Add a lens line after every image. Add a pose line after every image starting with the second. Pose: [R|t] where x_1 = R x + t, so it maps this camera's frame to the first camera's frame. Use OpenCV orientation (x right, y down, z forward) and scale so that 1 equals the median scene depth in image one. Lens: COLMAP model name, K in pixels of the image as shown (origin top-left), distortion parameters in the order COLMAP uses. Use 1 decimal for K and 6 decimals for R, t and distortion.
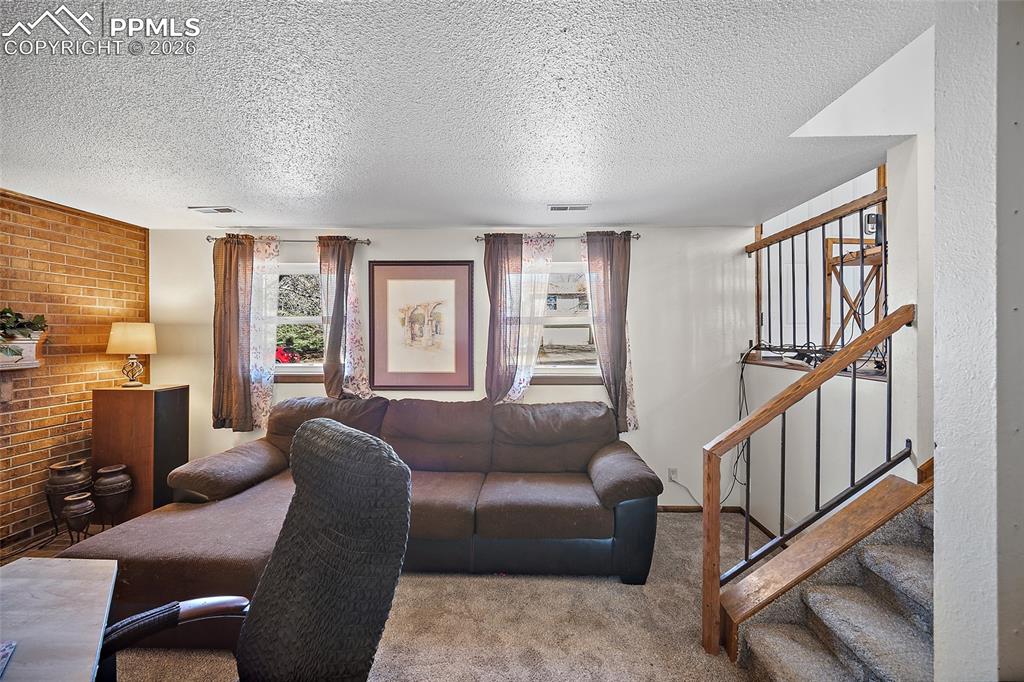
lens RADIAL K [[404.6, 0, 502.5], [0, 404.6, 321.6], [0, 0, 1]] dist [-0.001919, -0.000074]
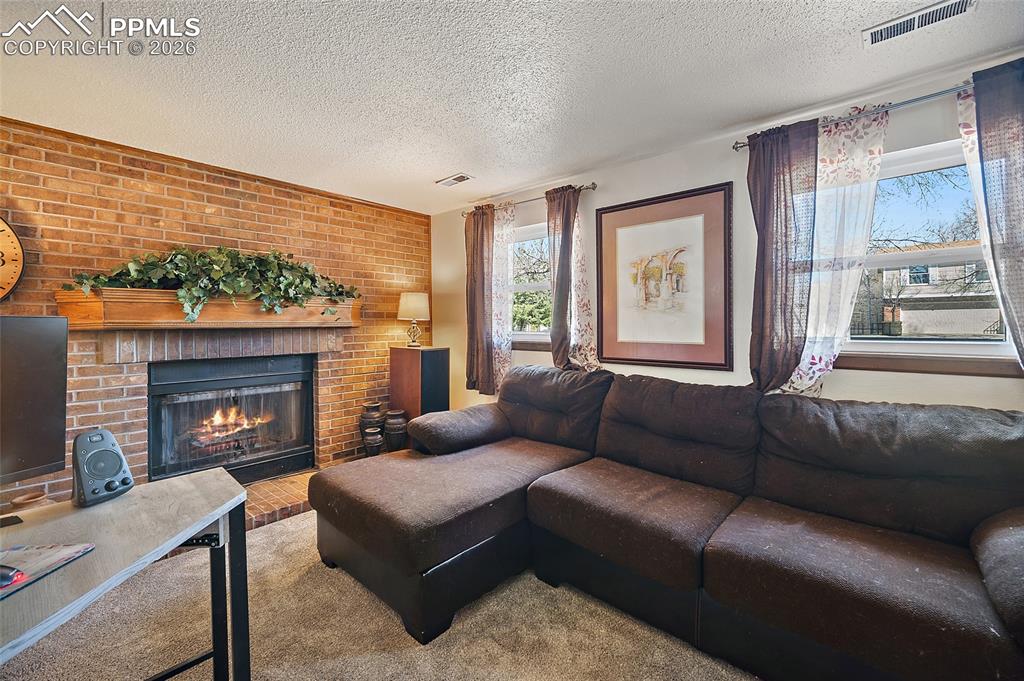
lens RADIAL K [[416.8, 0, 512.1], [0, 416.8, 316.2], [0, 0, 1]] dist [-0.000659, 0.000007]
pose [[0.792224, -0.004815, -0.610211, 0.063459], [0.019552, 0.999656, 0.017496, 0.057128], [0.609916, -0.025792, 0.792046, 0.214076]]
